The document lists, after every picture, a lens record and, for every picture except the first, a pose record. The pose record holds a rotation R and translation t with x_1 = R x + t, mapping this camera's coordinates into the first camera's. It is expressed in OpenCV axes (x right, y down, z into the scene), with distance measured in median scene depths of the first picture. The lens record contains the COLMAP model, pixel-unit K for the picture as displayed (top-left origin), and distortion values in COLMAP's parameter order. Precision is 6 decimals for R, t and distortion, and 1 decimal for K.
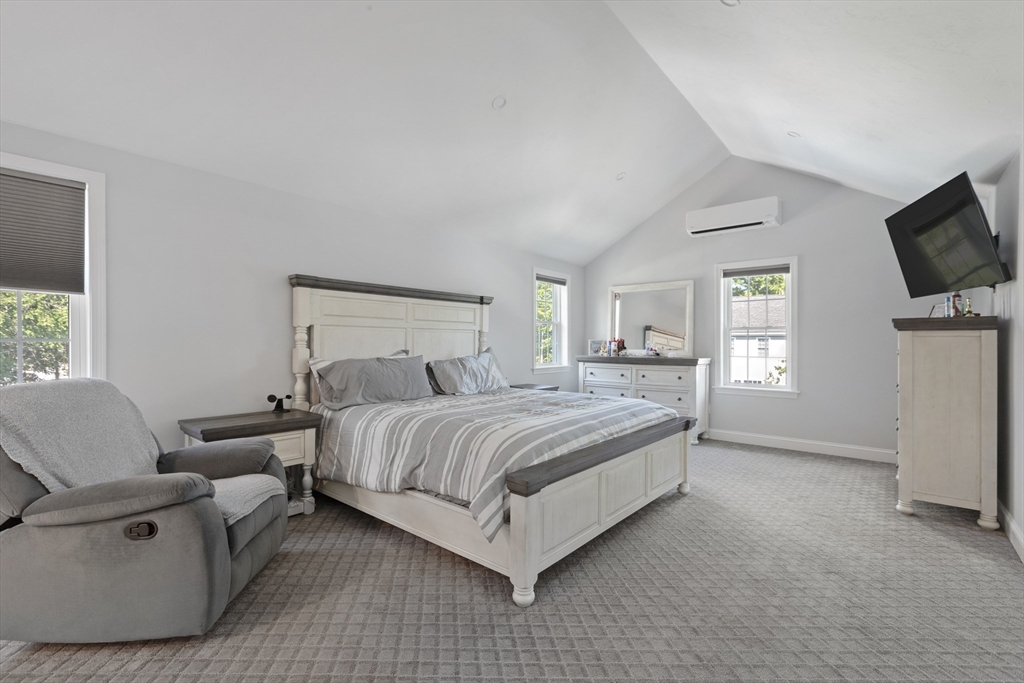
lens RADIAL K [[455.6, 0, 509.5], [0, 455.6, 339.9], [0, 0, 1]] dist [-0.000152, -0.000524]
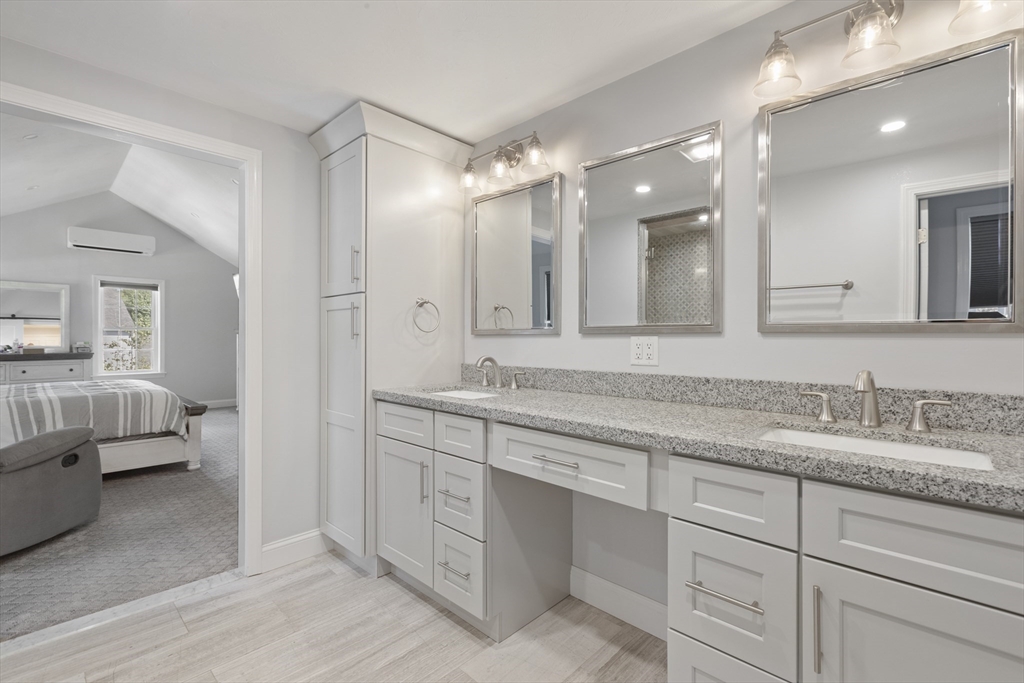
lens RADIAL K [[455.6, 0, 511.5], [0, 455.6, 339.1], [0, 0, 1]] dist [-0.000152, -0.000524]
pose [[0.070825, -0.009019, 0.997448, -0.748516], [-0.001698, 0.999957, 0.009162, -0.008795], [-0.997487, -0.002343, 0.070807, -0.218001]]
